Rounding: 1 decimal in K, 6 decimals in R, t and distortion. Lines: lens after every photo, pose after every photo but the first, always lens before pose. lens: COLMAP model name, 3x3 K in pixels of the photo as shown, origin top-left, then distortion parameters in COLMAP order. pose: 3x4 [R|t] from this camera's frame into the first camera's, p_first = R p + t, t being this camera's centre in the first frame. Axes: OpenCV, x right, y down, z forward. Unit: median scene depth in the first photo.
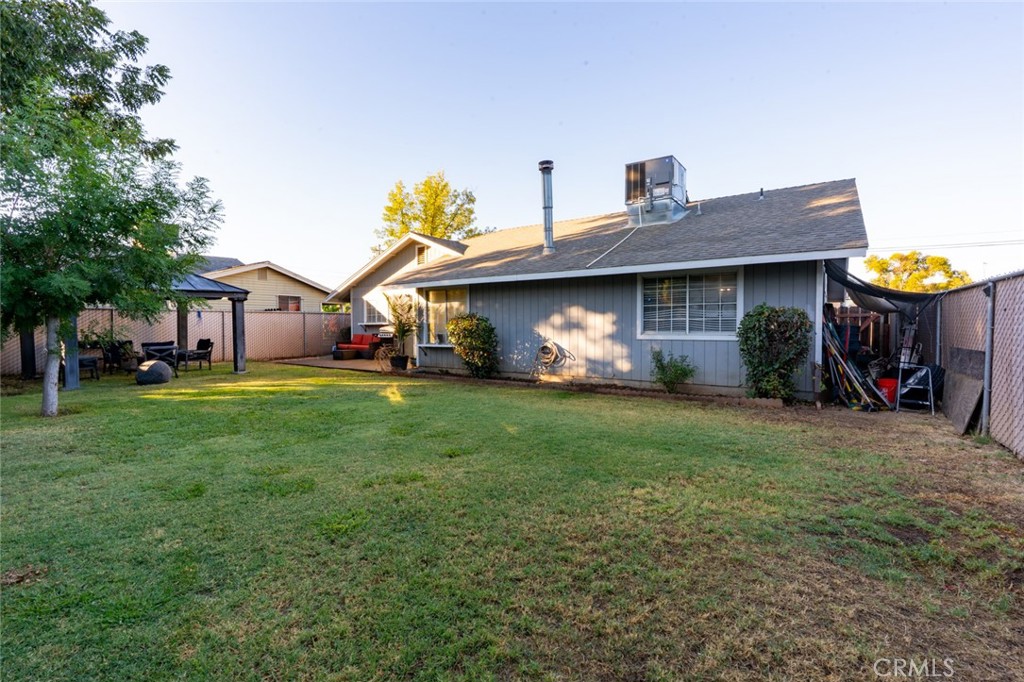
lens RADIAL K [[482.1, 0, 511.3], [0, 482.1, 331.9], [0, 0, 1]] dist [-0.003574, 0.000894]
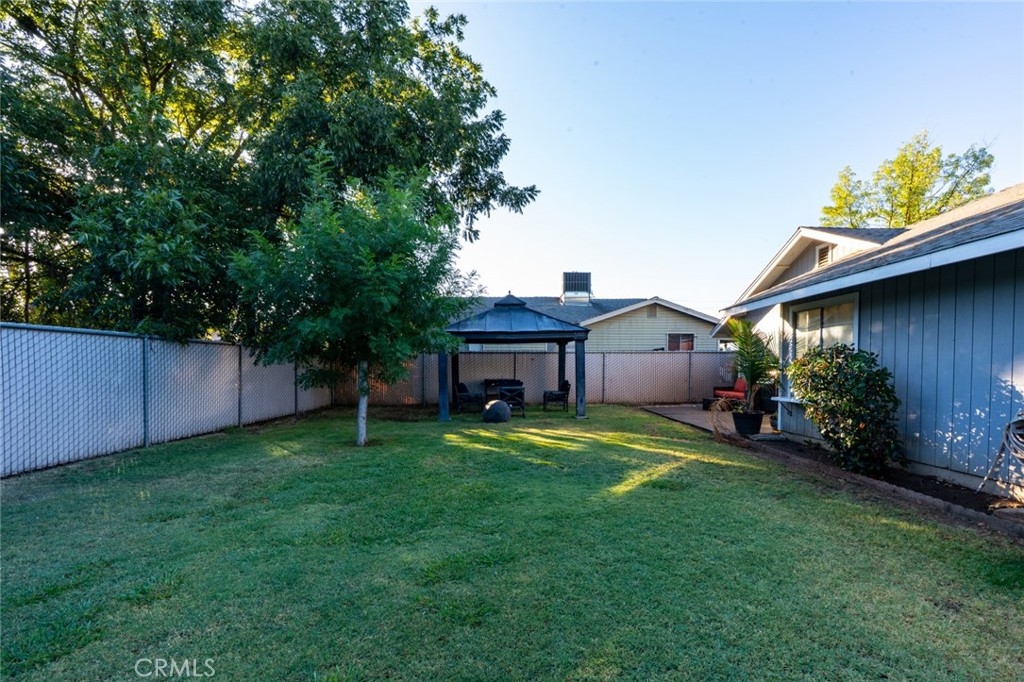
lens RADIAL K [[482.1, 0, 525.3], [0, 482.1, 383.0], [0, 0, 1]] dist [-0.003574, 0.000894]
pose [[0.610373, 0.028987, -0.791584, 0.123385], [-0.012301, 0.999557, 0.027117, -0.006964], [0.792019, -0.006814, 0.610458, 0.386698]]
